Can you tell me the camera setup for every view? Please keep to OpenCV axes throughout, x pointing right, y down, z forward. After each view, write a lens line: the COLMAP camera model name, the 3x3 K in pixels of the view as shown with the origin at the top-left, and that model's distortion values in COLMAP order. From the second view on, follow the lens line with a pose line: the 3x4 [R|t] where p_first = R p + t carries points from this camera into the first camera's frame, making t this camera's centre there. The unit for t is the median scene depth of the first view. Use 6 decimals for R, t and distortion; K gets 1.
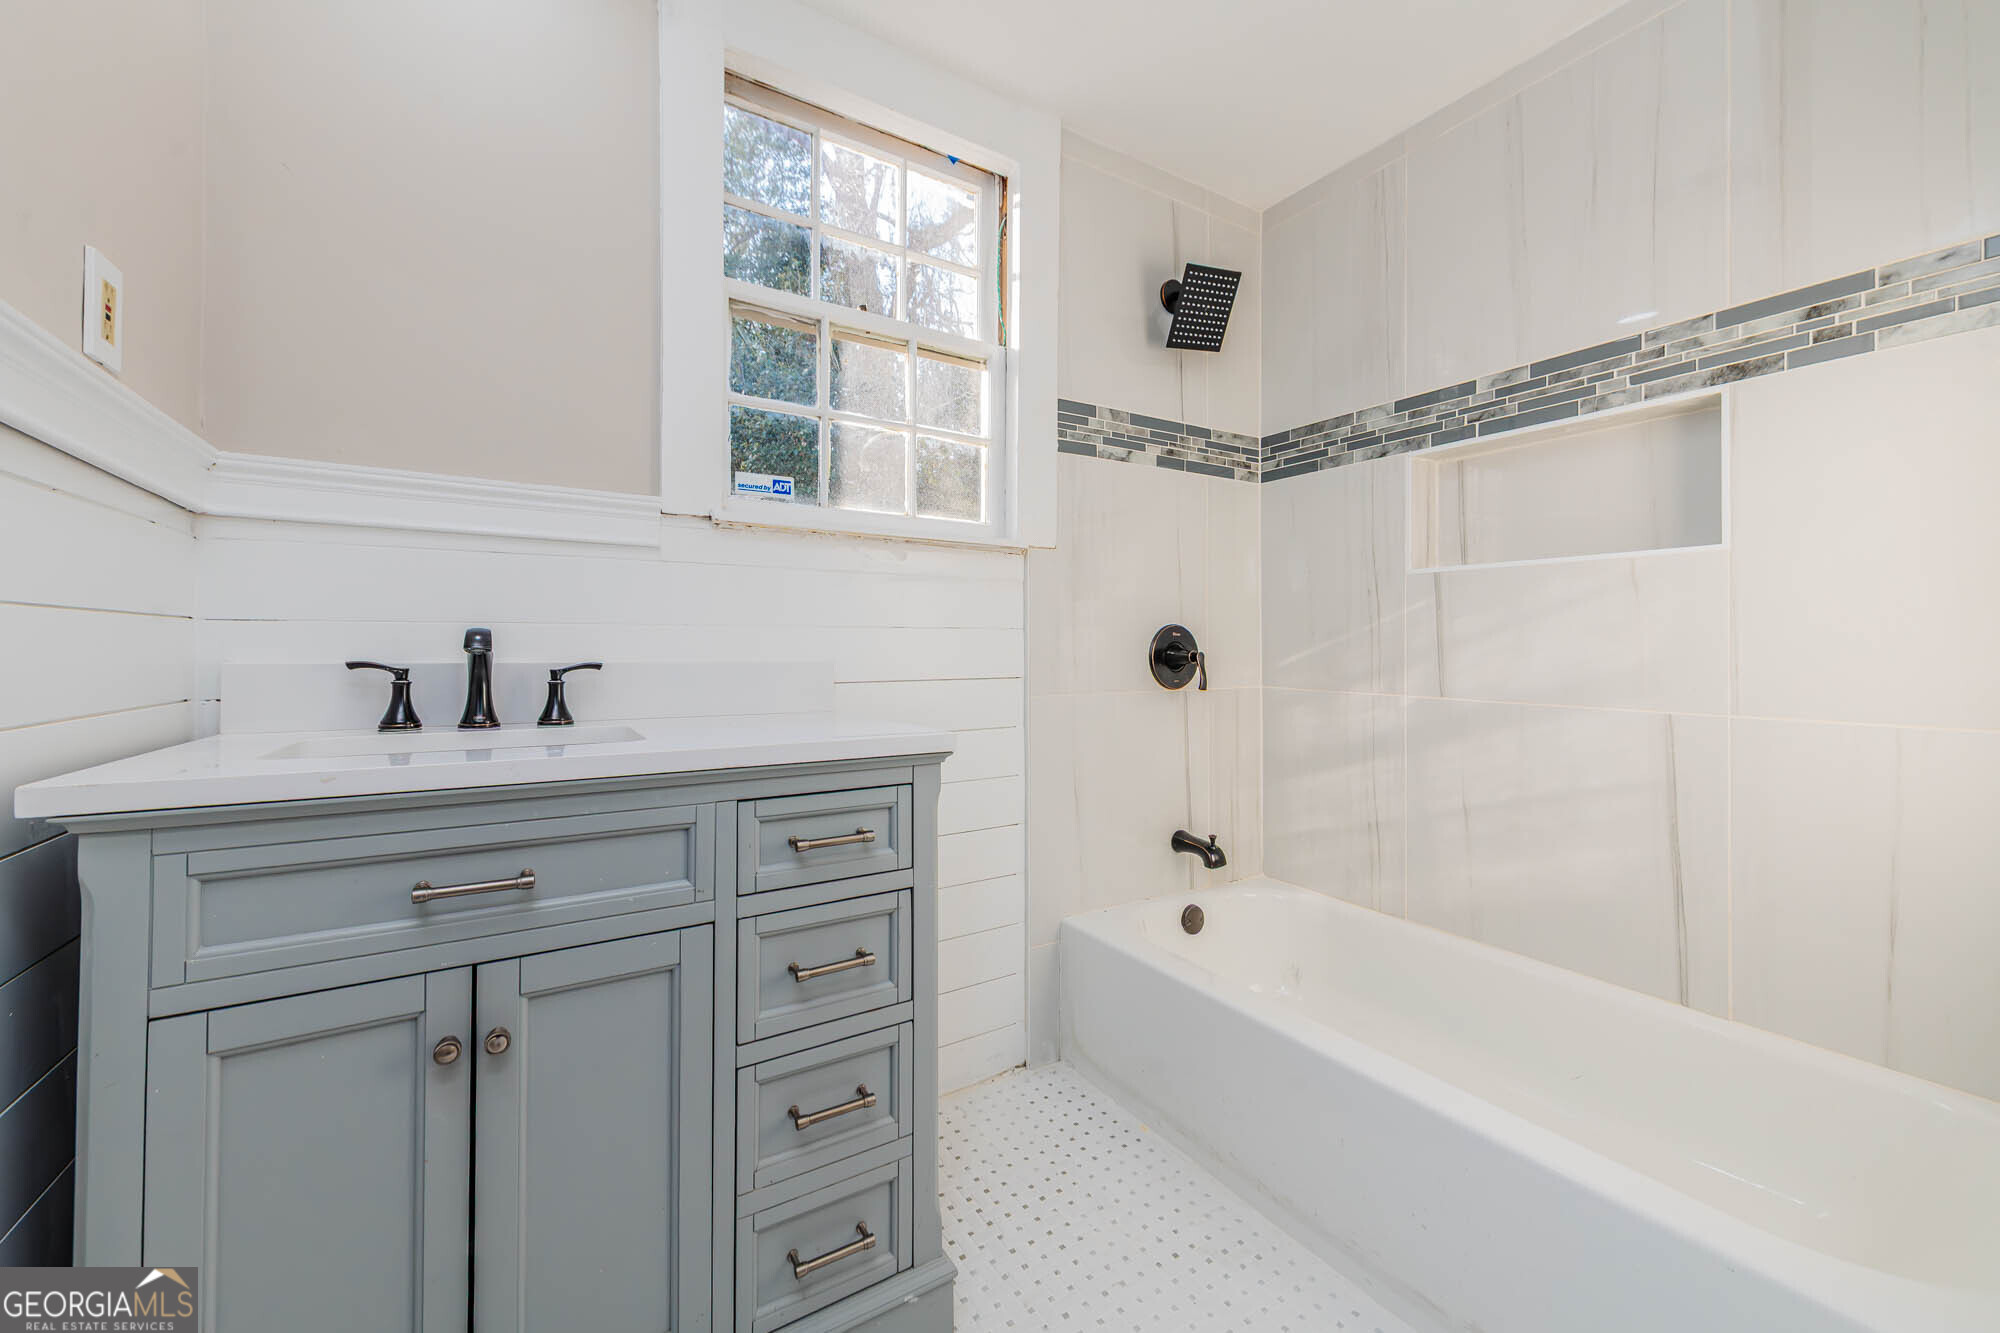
lens RADIAL K [[778.5, 0, 1001.9], [0, 778.5, 641.6], [0, 0, 1]] dist [0.016156, -0.007104]
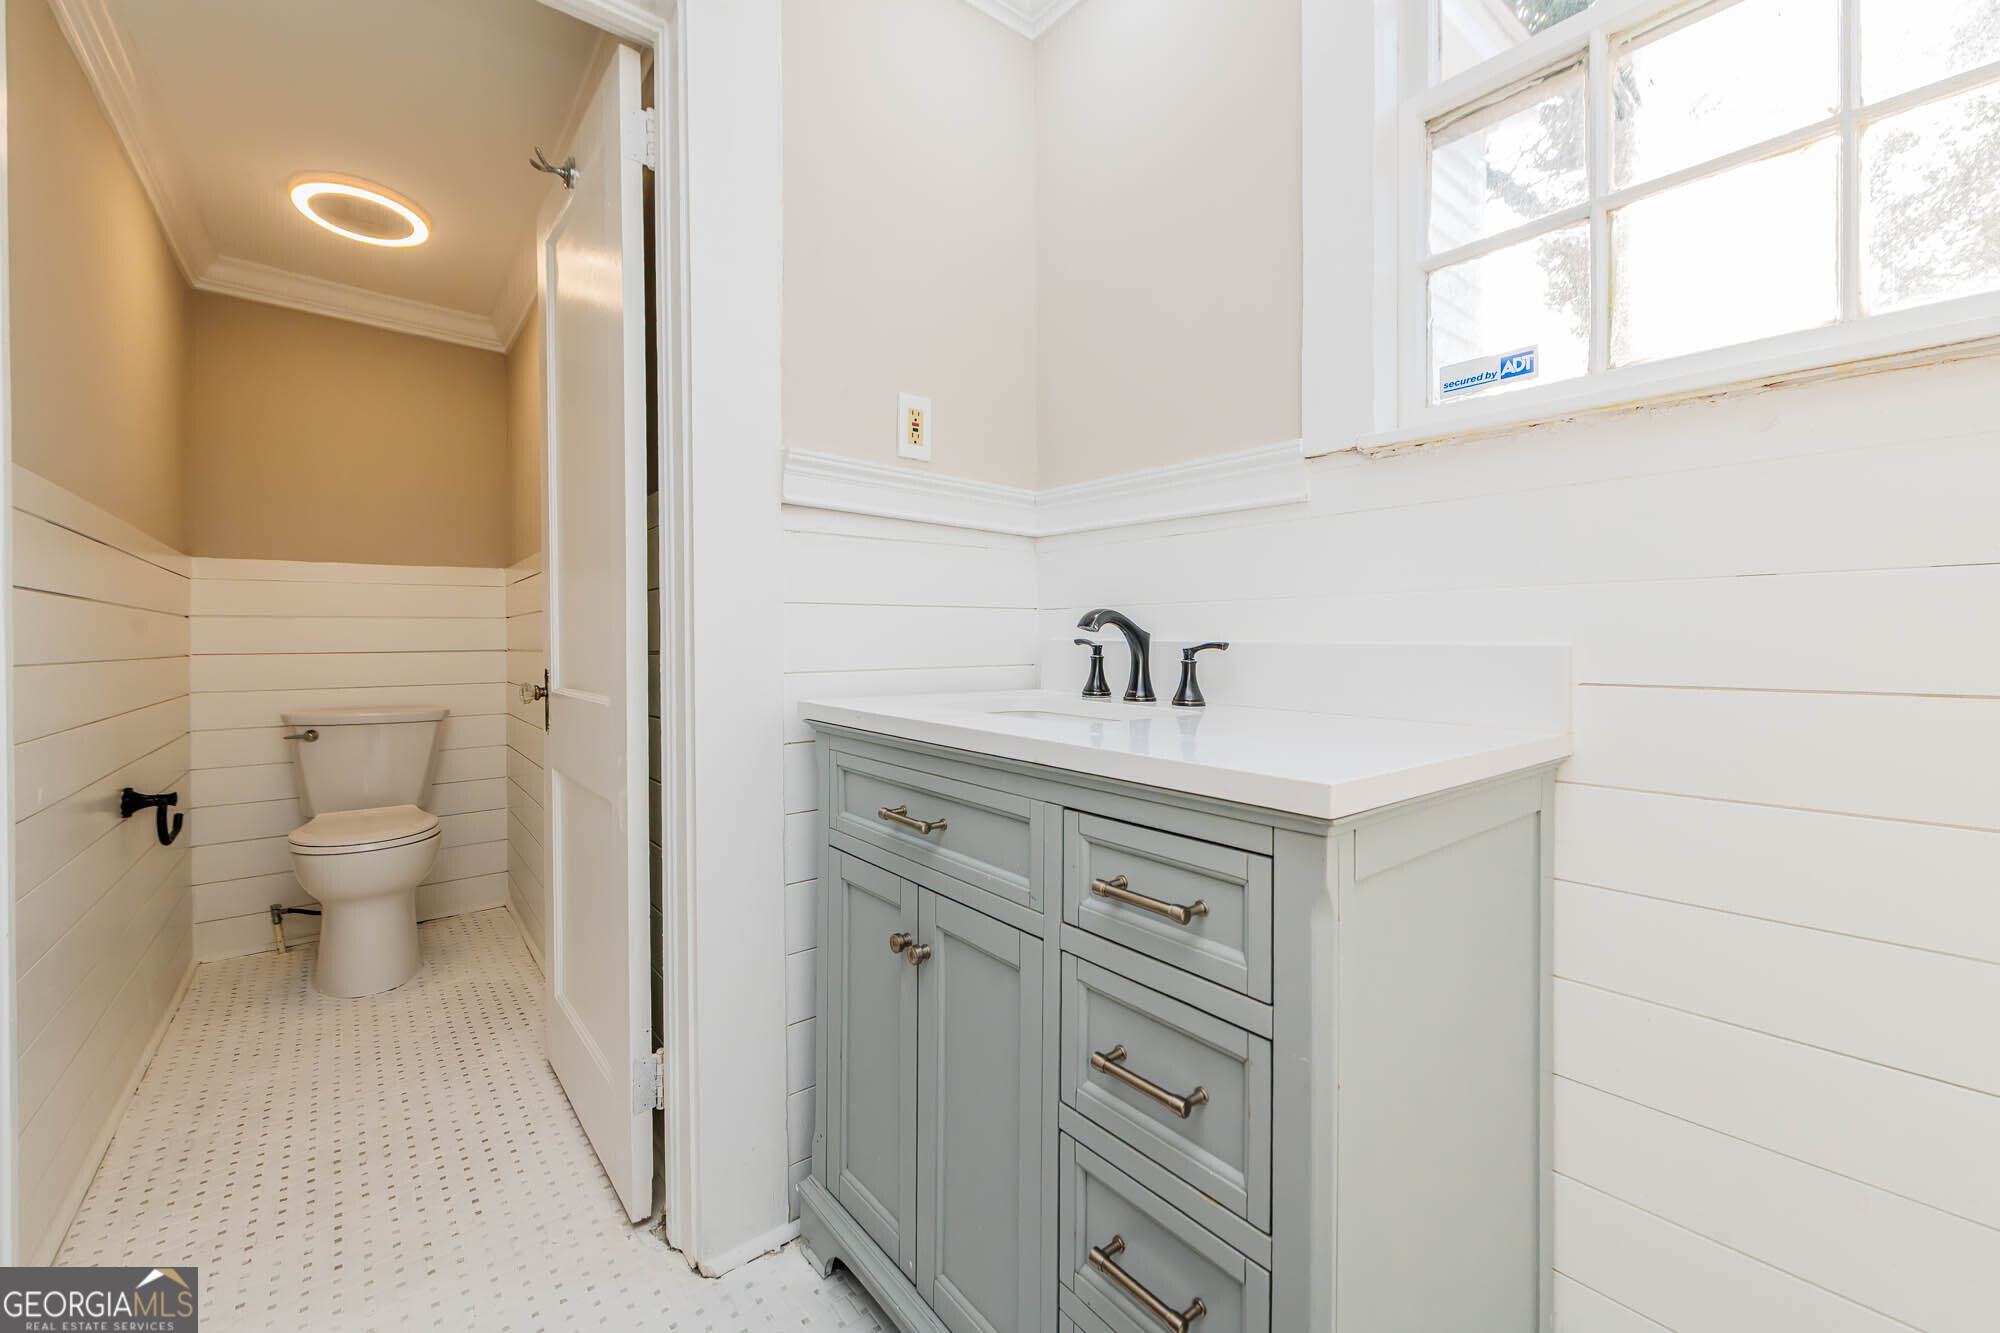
lens RADIAL K [[778.5, 0, 1001.9], [0, 778.5, 641.6], [0, 0, 1]] dist [0.016156, -0.007104]
pose [[0.152644, 0.008095, -0.988248, 0.403053], [0.010313, 0.999899, 0.009784, 0.016970], [0.988227, -0.011686, 0.152545, 0.702372]]
